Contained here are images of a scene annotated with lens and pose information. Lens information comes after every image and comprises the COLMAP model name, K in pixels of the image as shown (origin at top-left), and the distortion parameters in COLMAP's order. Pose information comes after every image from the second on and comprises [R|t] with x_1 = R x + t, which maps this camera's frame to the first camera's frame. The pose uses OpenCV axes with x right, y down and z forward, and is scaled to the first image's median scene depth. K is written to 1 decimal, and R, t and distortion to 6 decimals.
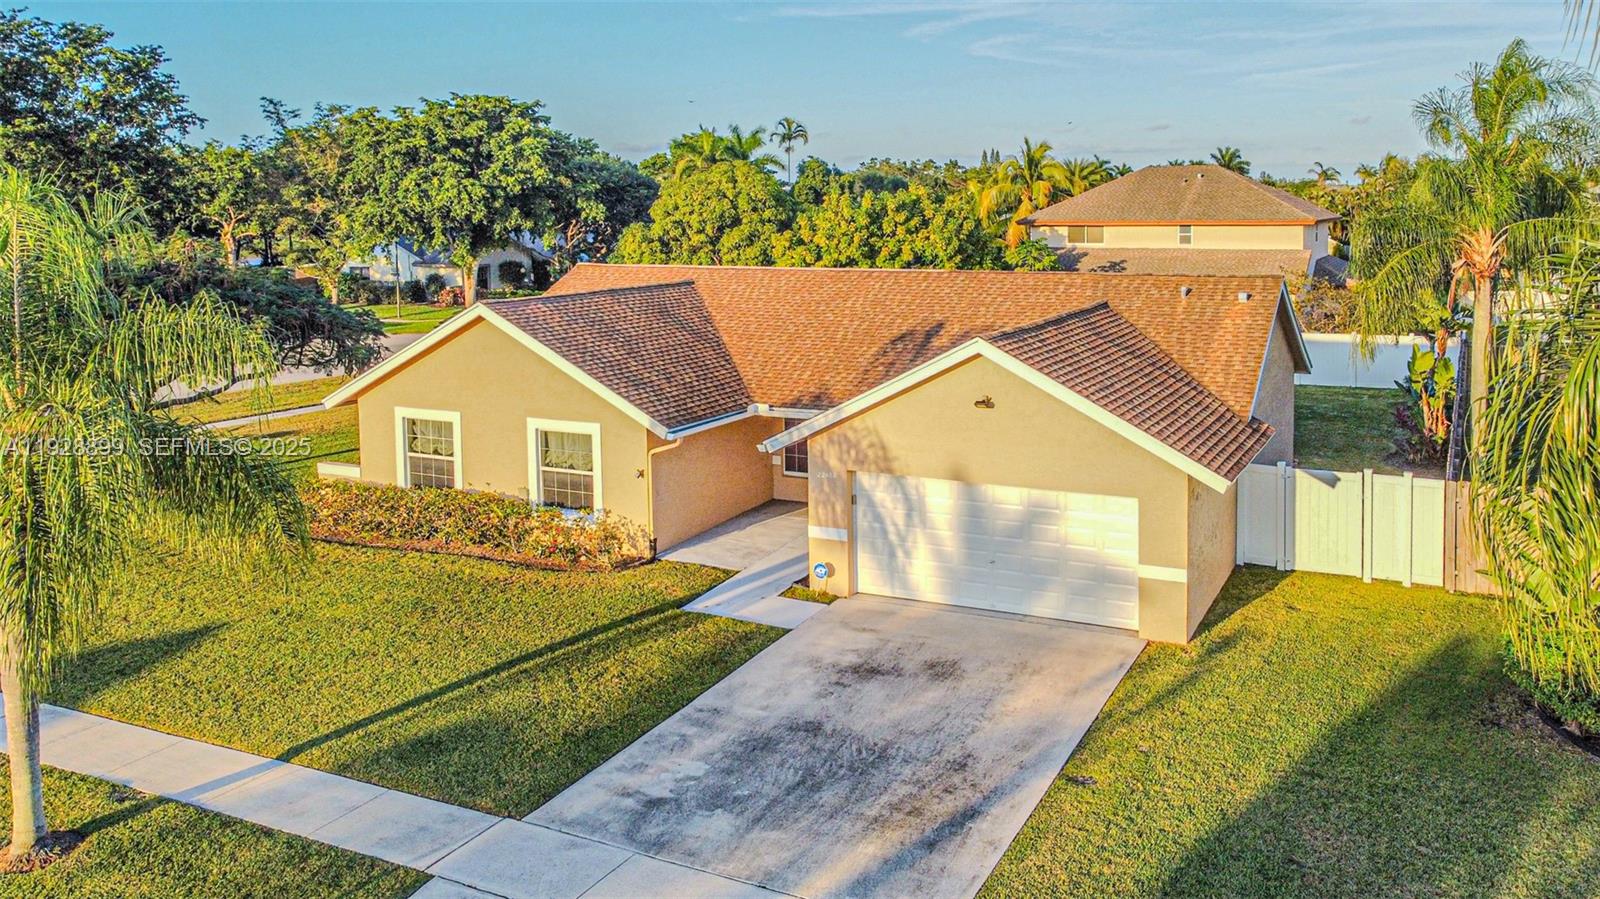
lens RADIAL K [[1346.6, 0, 800.0], [0, 1346.6, 449.5], [0, 0, 1]] dist [-0.000746, 0.008983]
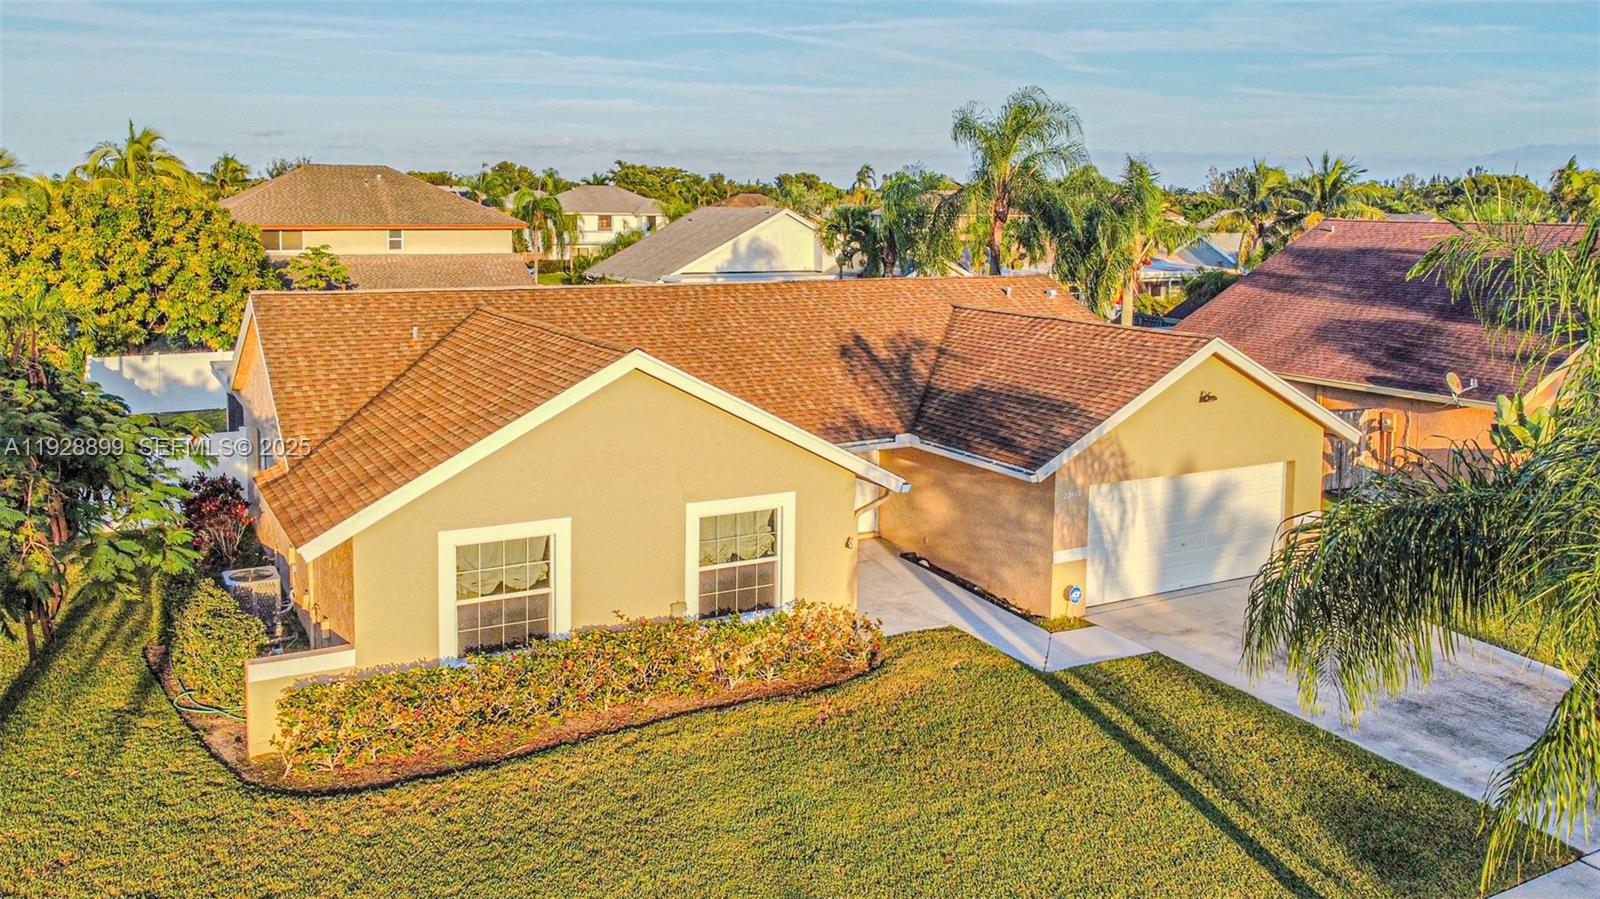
lens RADIAL K [[1346.6, 0, 800.0], [0, 1346.6, 449.5], [0, 0, 1]] dist [-0.000746, 0.008983]
pose [[0.542758, -0.142109, 0.827779, -0.751128], [0.143266, 0.986802, 0.075473, -0.096538], [-0.827580, 0.077629, 0.555955, 0.543697]]
